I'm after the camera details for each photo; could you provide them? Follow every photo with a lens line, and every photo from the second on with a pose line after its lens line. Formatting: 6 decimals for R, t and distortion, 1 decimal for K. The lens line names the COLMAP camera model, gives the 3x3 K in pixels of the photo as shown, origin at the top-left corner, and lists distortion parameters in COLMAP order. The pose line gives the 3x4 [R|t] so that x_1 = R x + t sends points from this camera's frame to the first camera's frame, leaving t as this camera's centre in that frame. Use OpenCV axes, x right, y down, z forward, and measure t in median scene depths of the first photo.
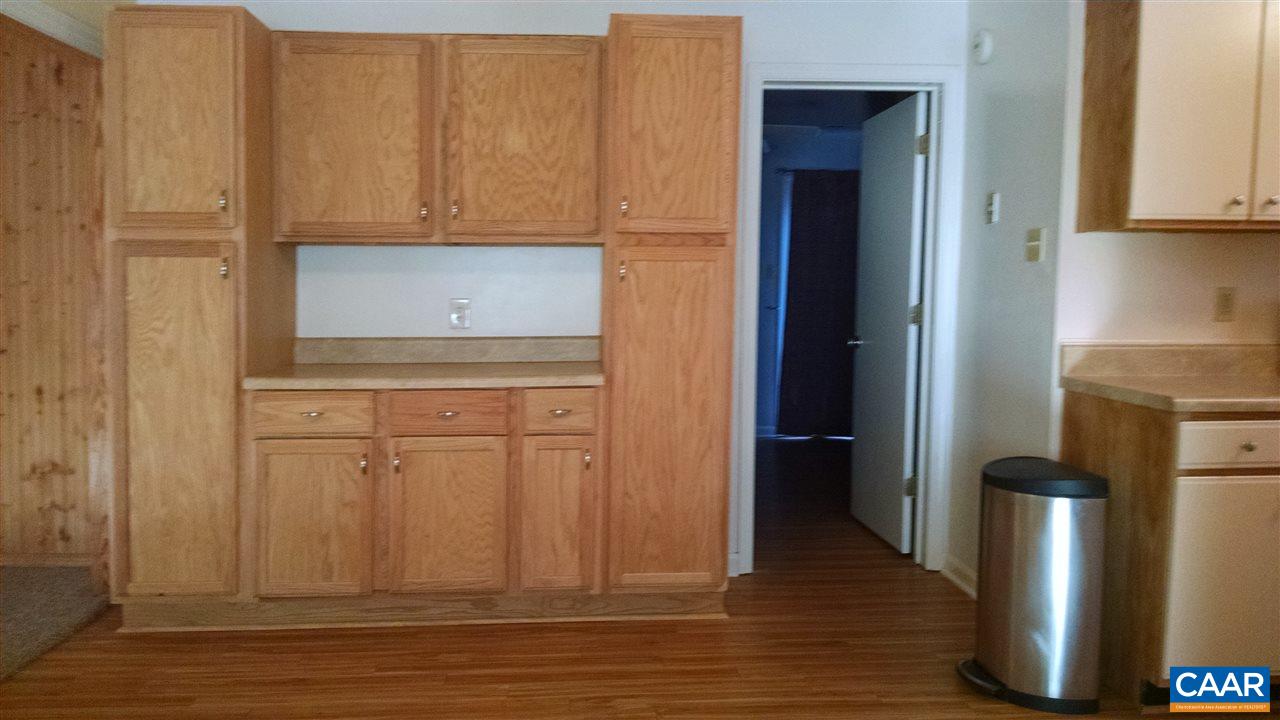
lens RADIAL K [[972.6, 0, 636.9], [0, 972.6, 325.0], [0, 0, 1]] dist [0.027388, -0.059395]
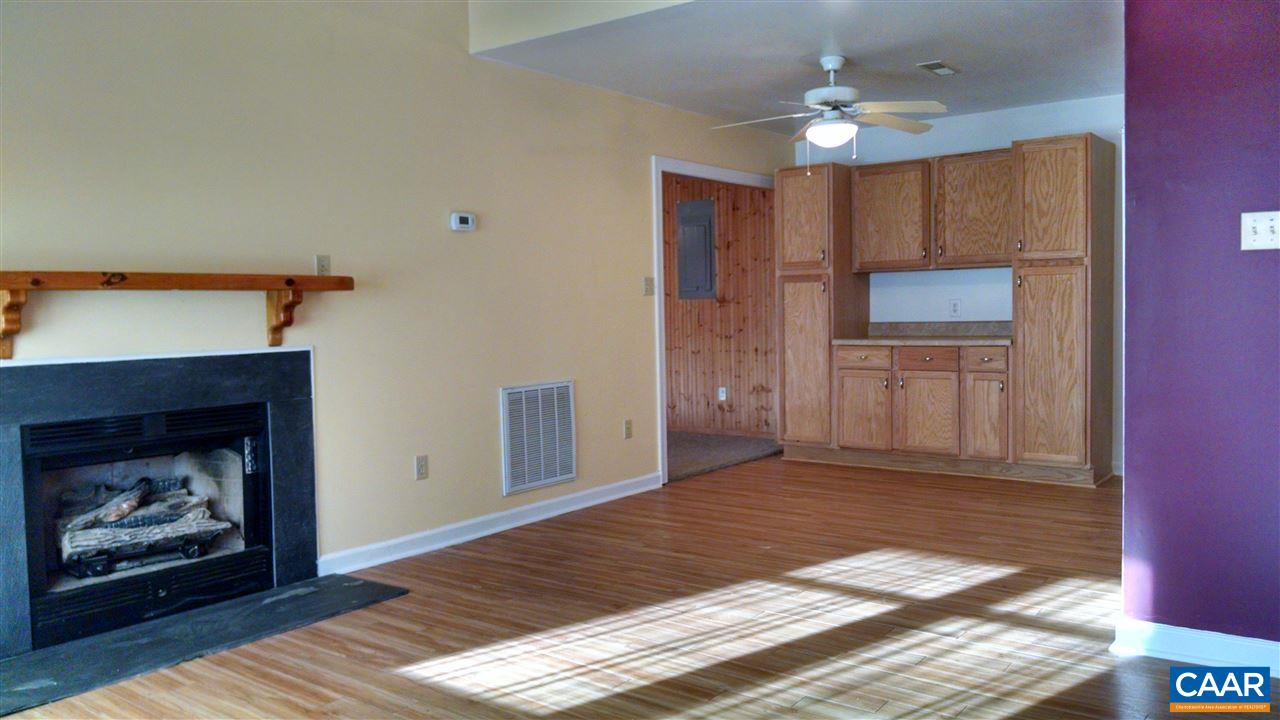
lens RADIAL K [[972.6, 0, 629.3], [0, 972.6, 344.5], [0, 0, 1]] dist [0.027388, -0.059395]
pose [[0.747111, 0.009349, -0.664633, 0.635809], [-0.003326, 0.999941, 0.010327, 0.043785], [0.664690, -0.005505, 0.747099, -0.817038]]
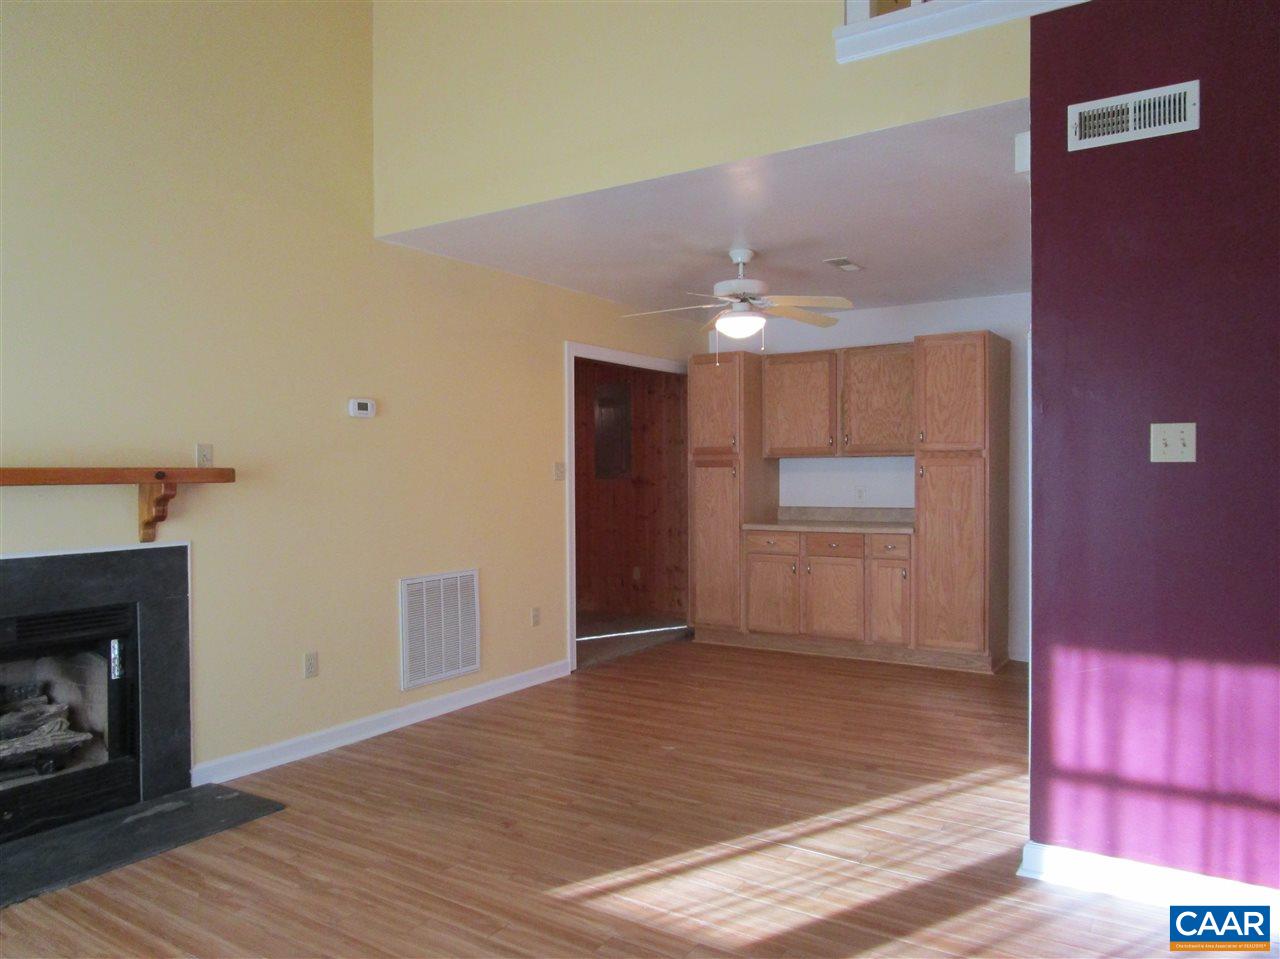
lens RADIAL K [[915.8, 0, 615.4], [0, 915.8, 485.0], [0, 0, 1]] dist [-0.039746, 0.008973]
pose [[0.786269, 0.000193, -0.617884, 0.588182], [-0.014093, 0.999745, -0.017621, 0.008002], [0.617723, 0.022563, 0.786072, -0.710016]]
